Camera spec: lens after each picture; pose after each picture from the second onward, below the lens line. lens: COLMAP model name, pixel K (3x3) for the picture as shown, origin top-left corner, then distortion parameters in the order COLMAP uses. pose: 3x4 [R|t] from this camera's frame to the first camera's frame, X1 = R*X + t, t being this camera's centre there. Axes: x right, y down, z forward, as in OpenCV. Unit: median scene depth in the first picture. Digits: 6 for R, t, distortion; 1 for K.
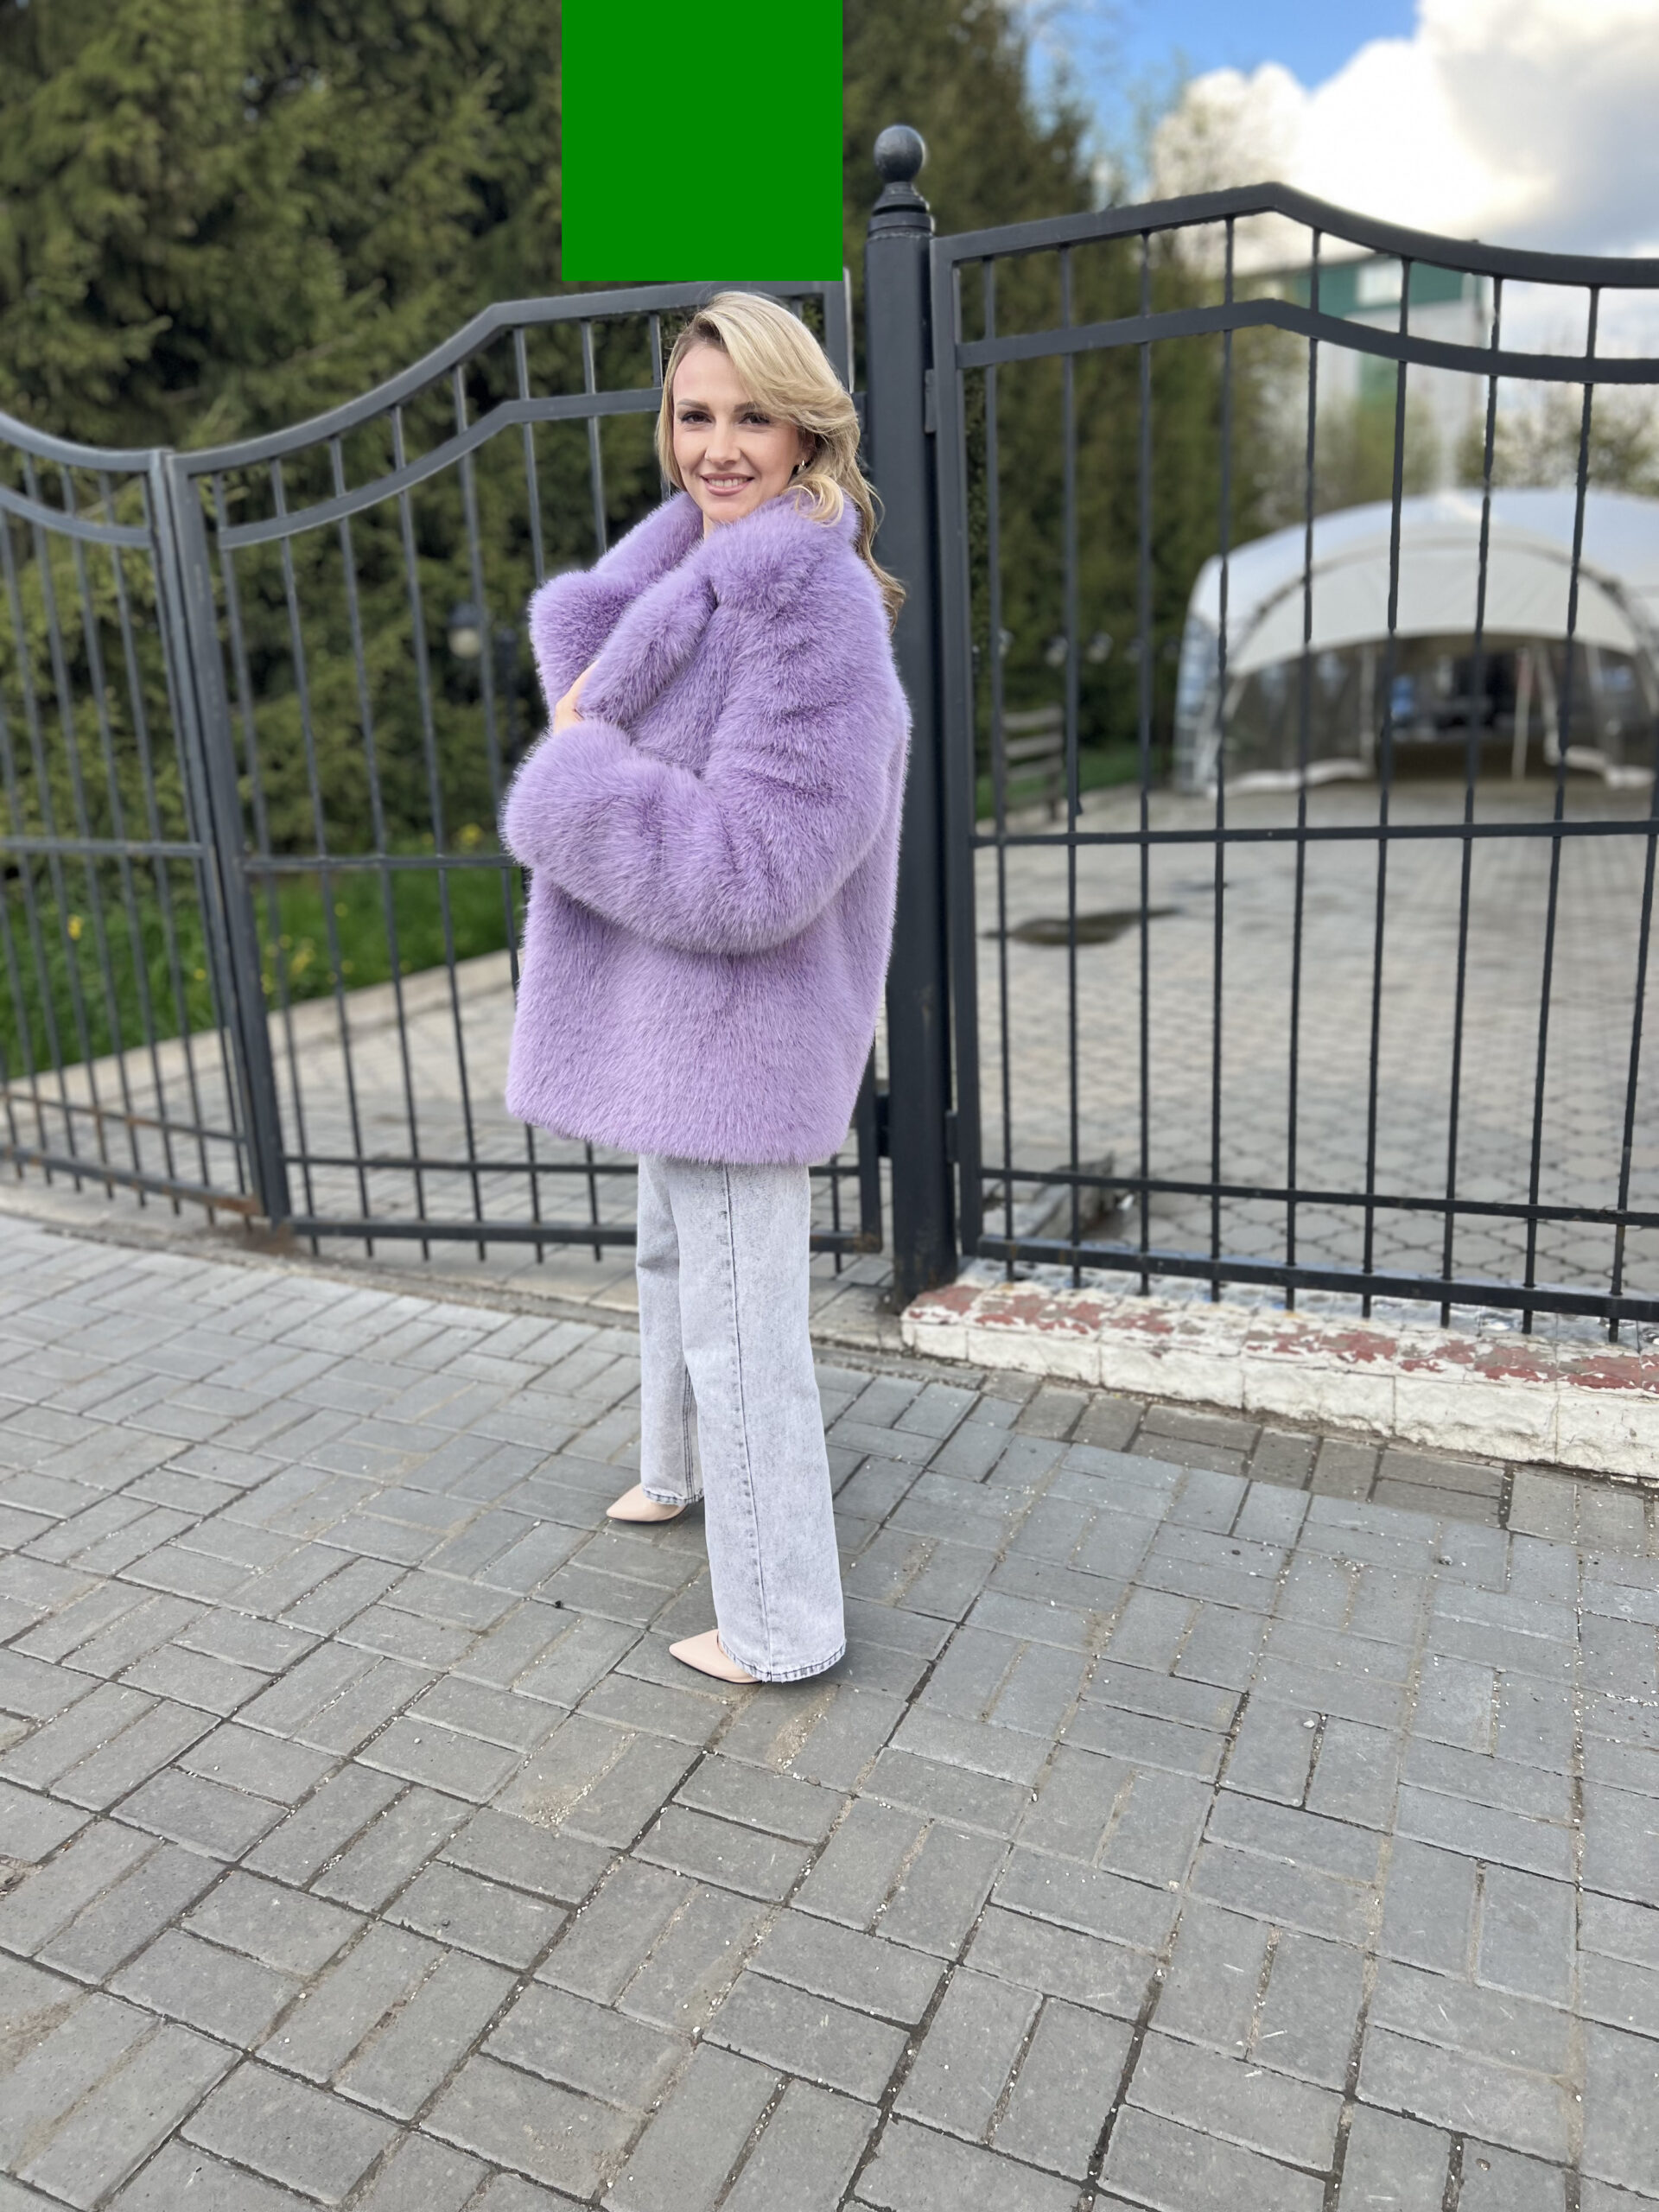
lens RADIAL K [[1780.4, 0, 829.5], [0, 1780.4, 1106.0], [0, 0, 1]] dist [0.070421, -0.095902]
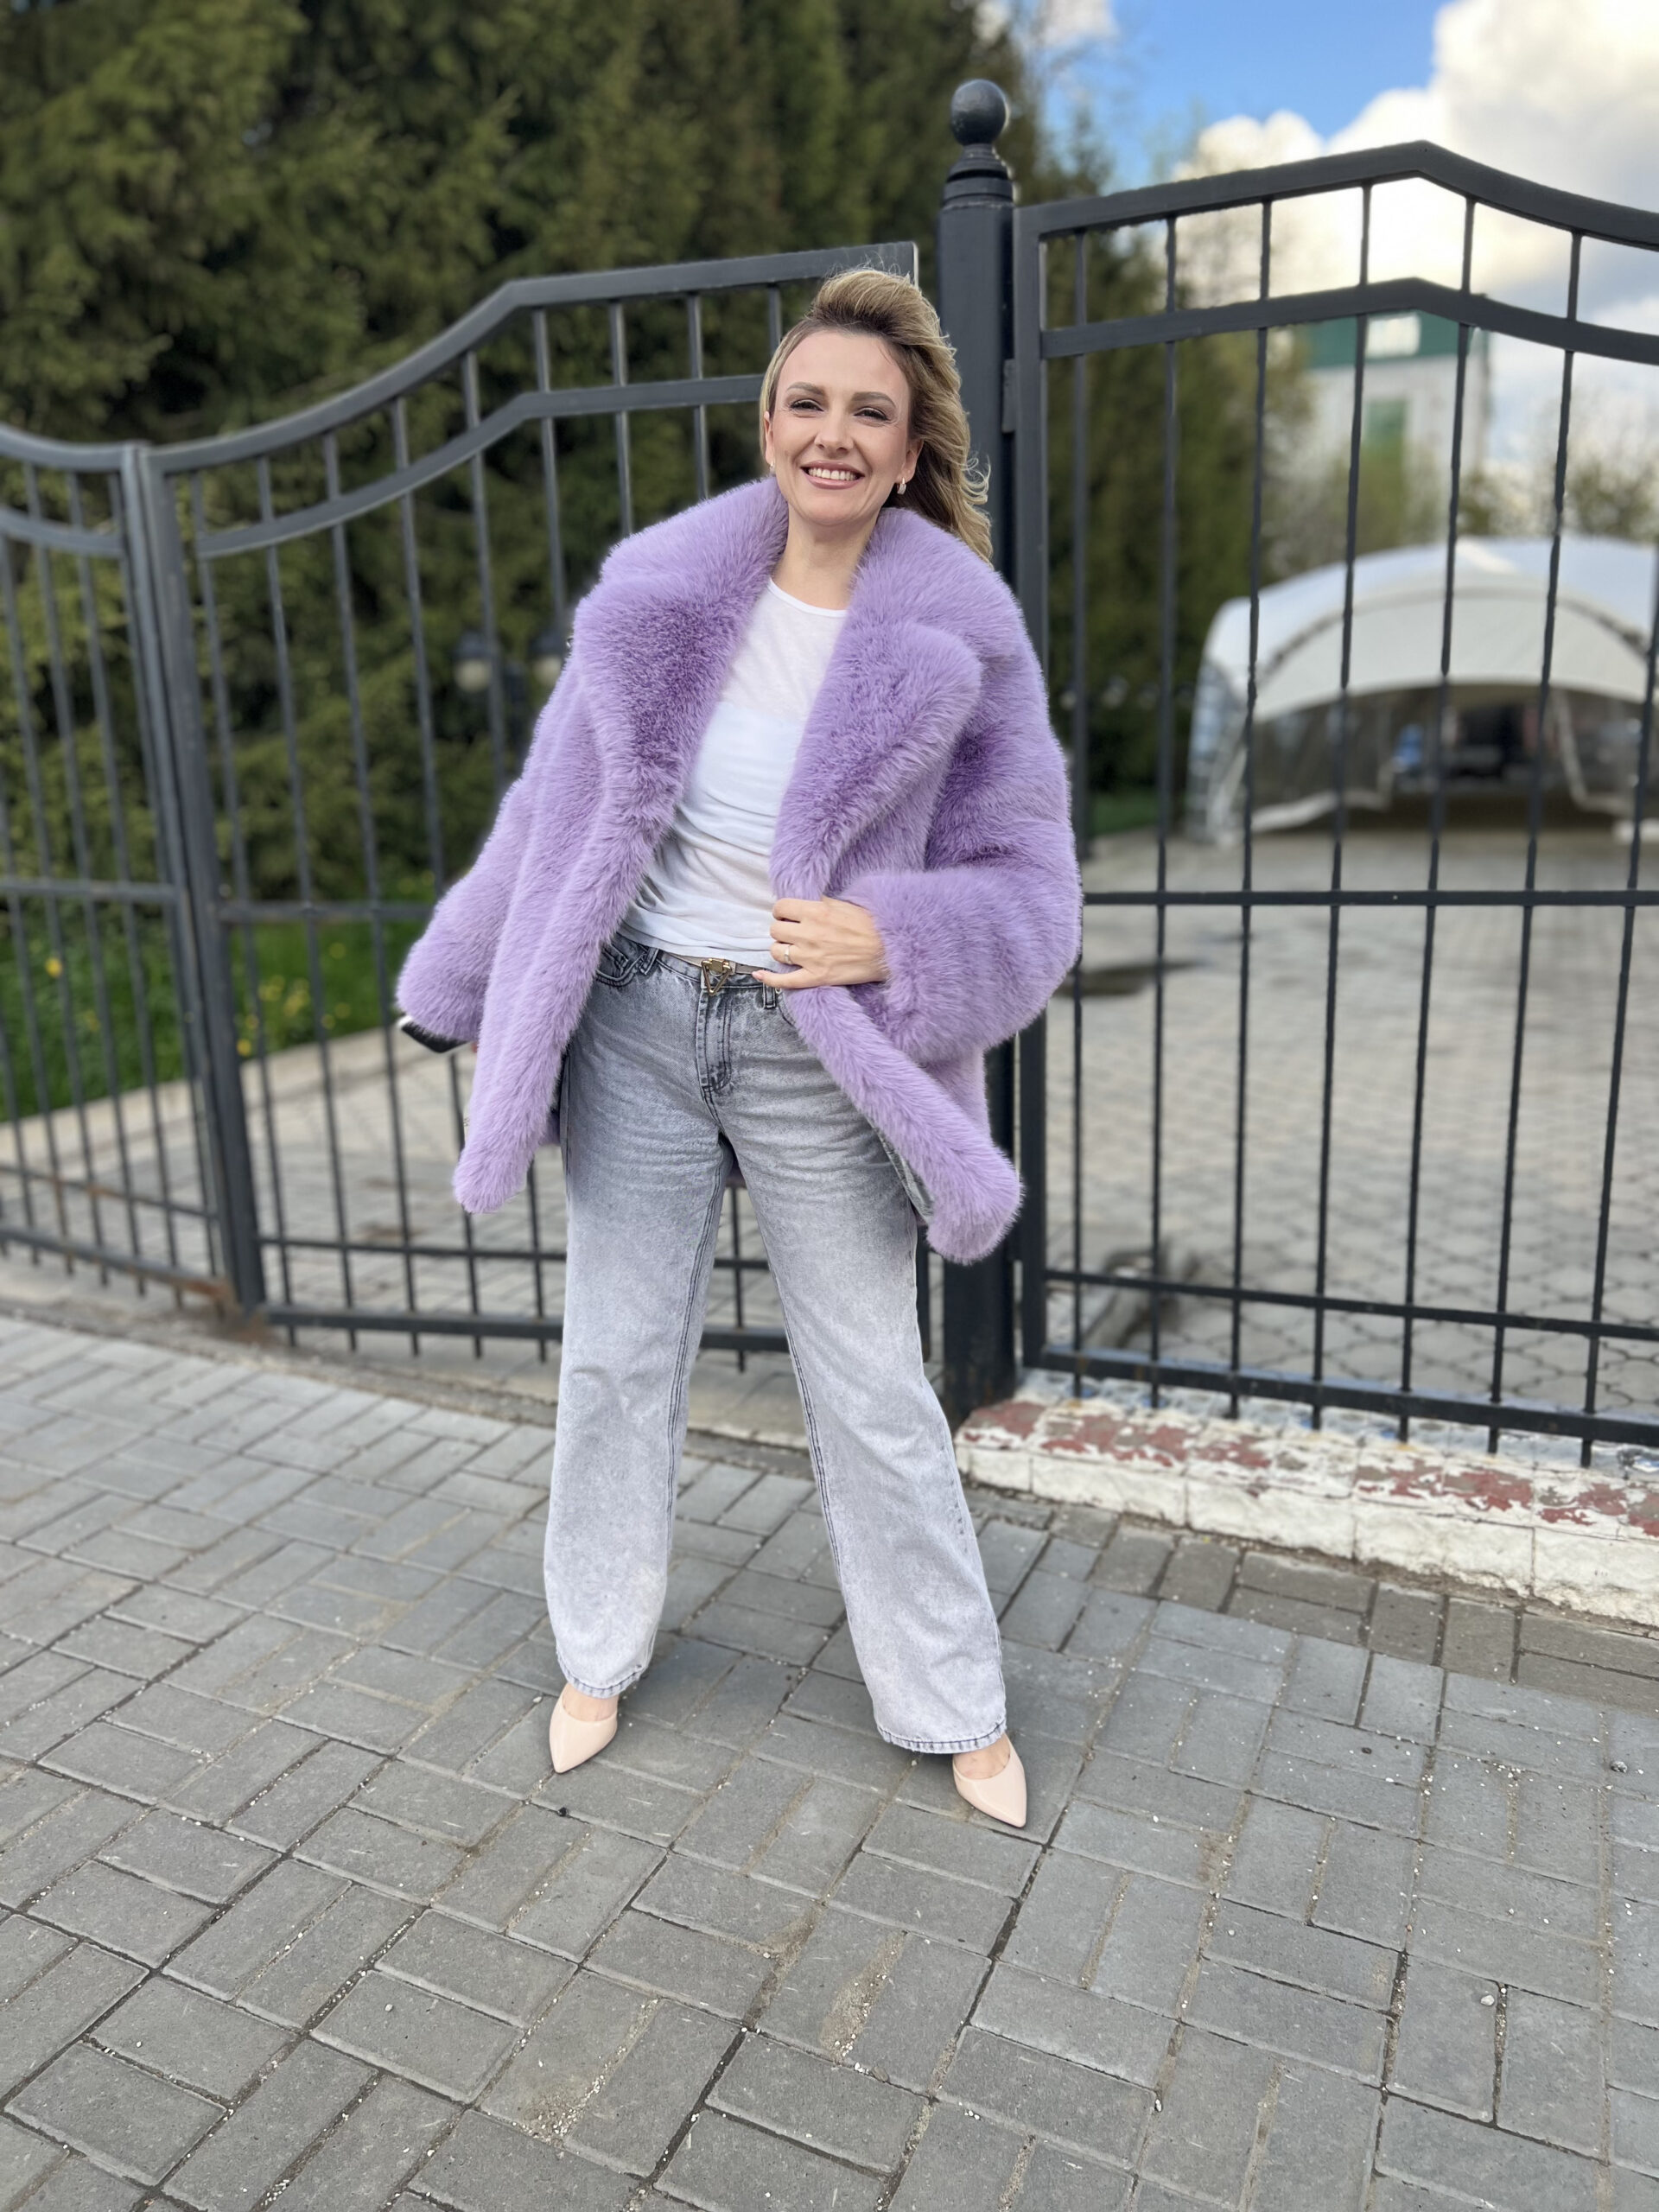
lens RADIAL K [[1779.9, 0, 820.6], [0, 1779.9, 1132.0], [0, 0, 1]] dist [0.052489, -0.048341]
pose [[0.999878, 0.015301, -0.003275, -0.025926], [-0.015328, 0.999849, -0.008166, -0.025358], [0.003149, 0.008216, 0.999961, 0.125904]]
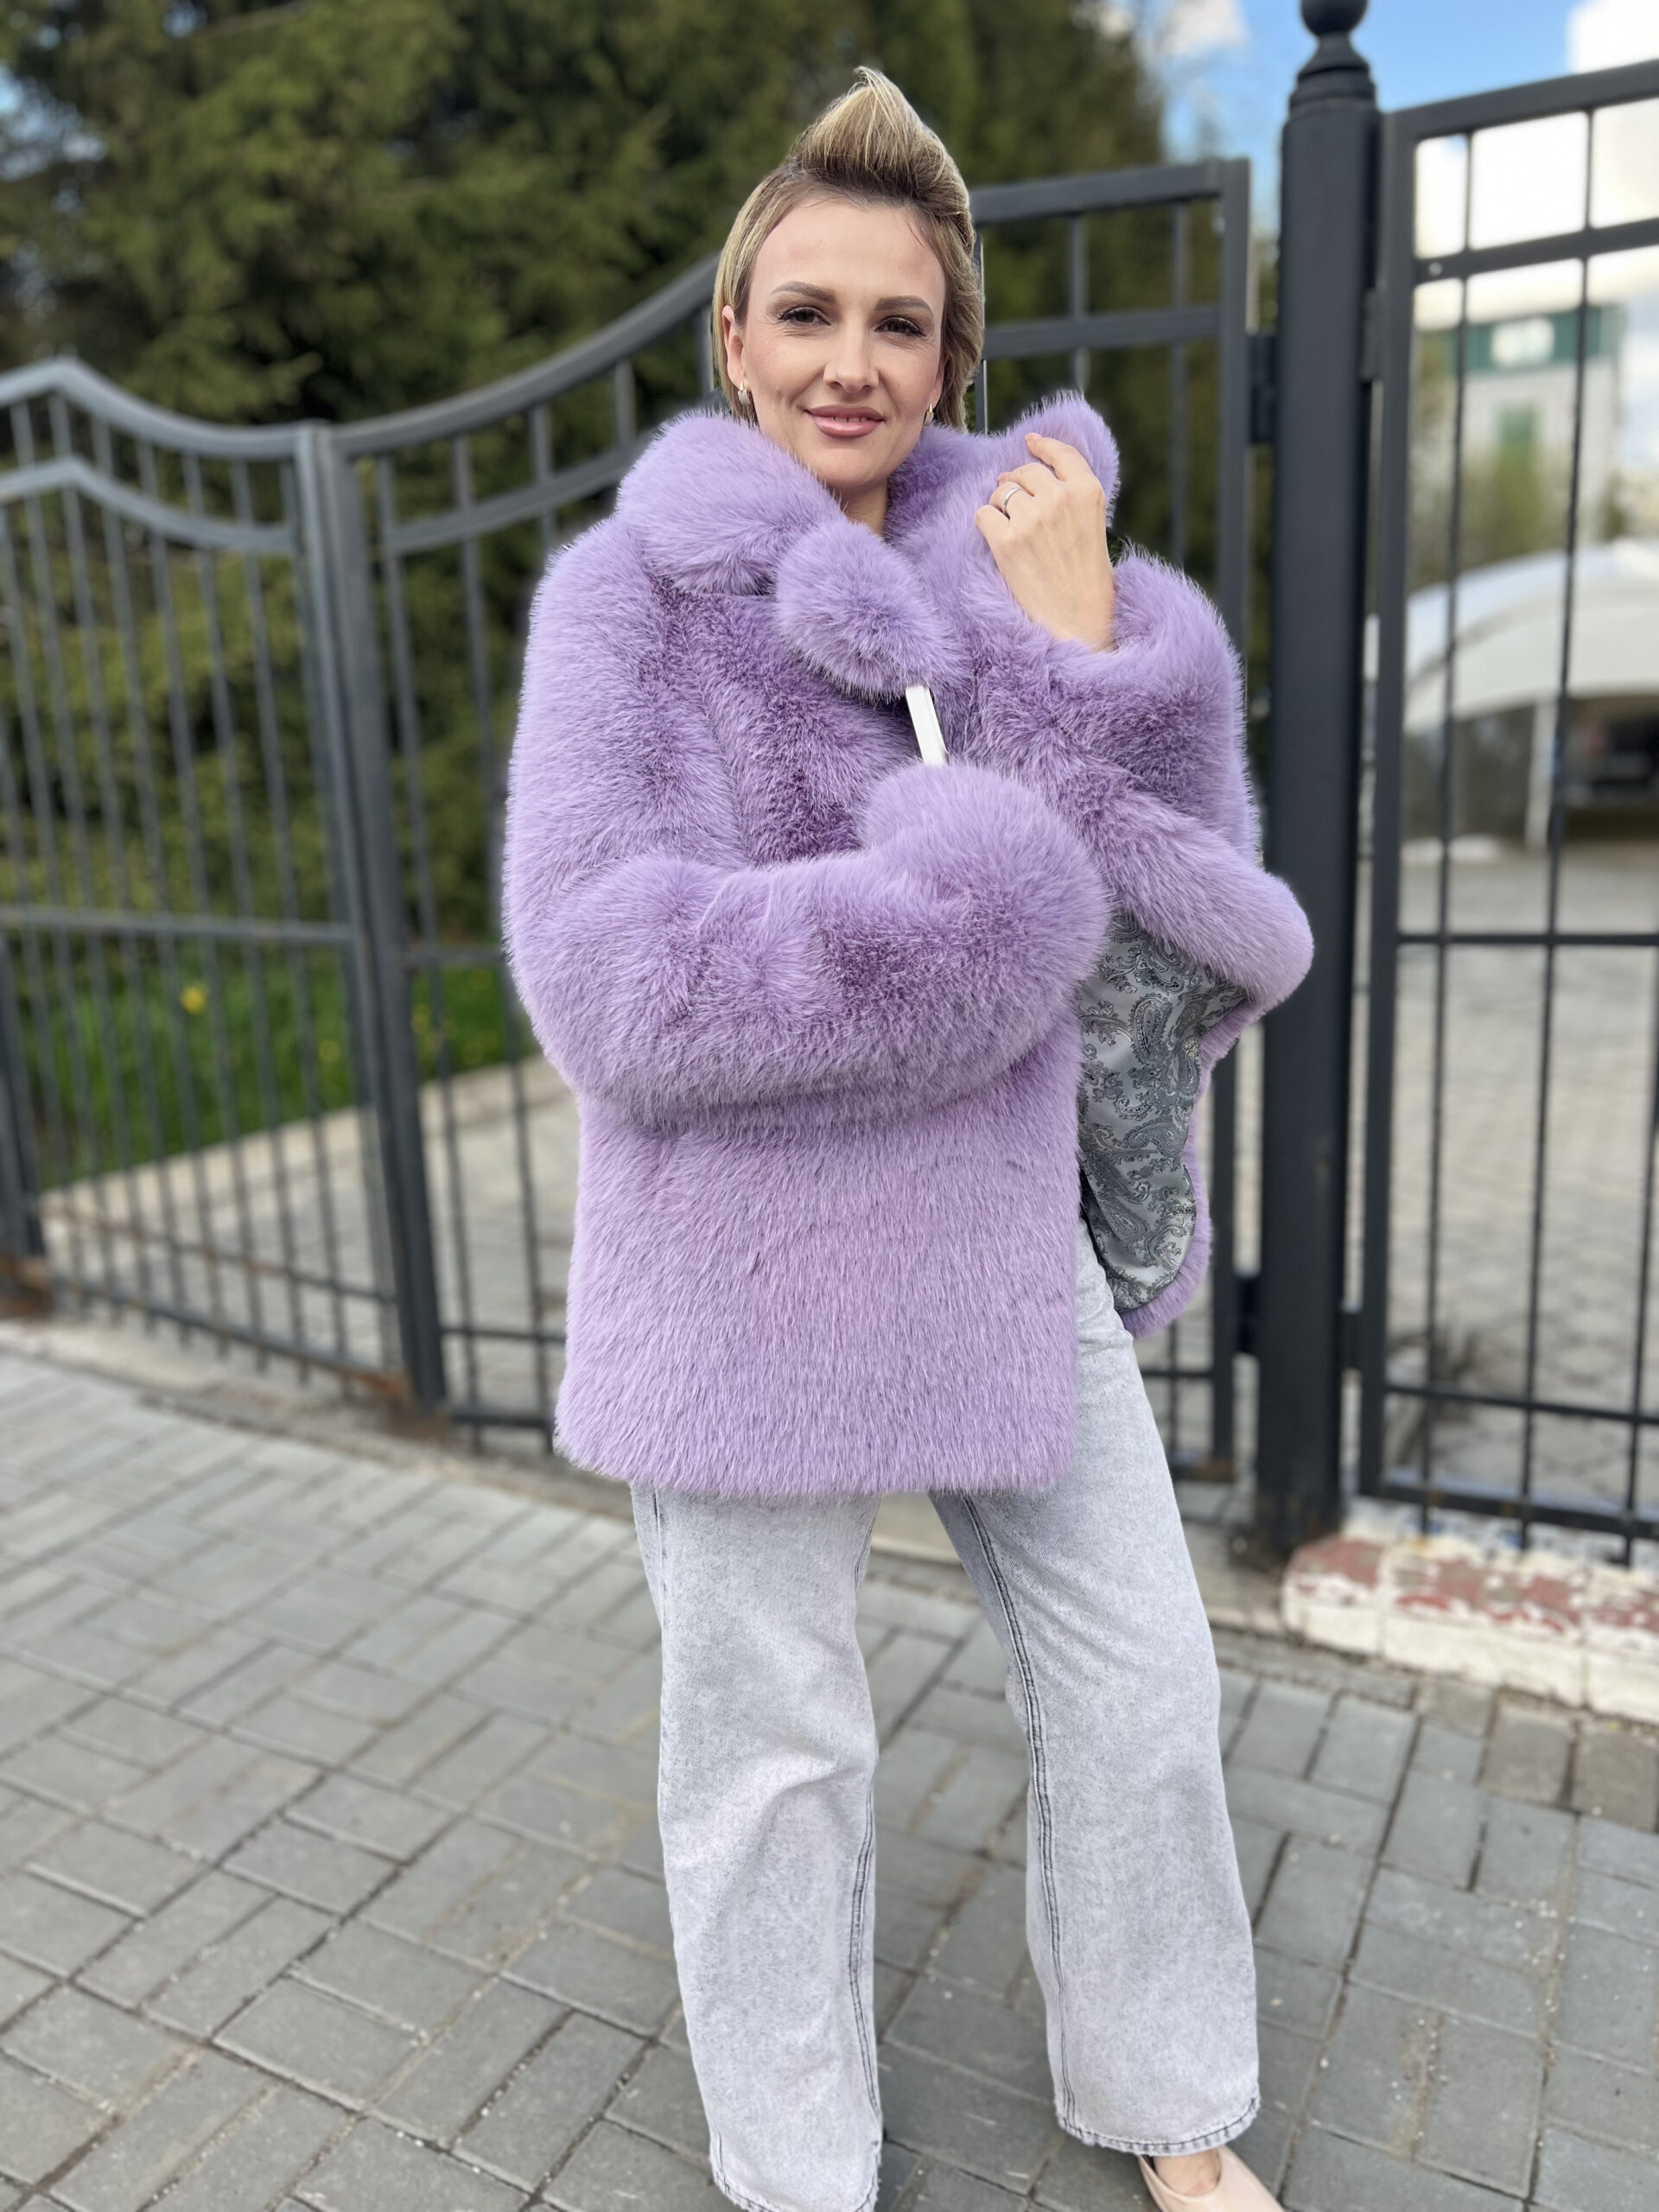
lens RADIAL K [[1789.5, 0, 856.8], [0, 1789.5, 1106.5], [0, 0, 1]] dist [0.076908, -0.087776]
pose [[0.998871, 0.013341, -0.045598, -0.104801], [-0.014794, 0.999388, -0.031687, -0.053450], [0.045148, 0.032326, 0.998457, 0.259239]]
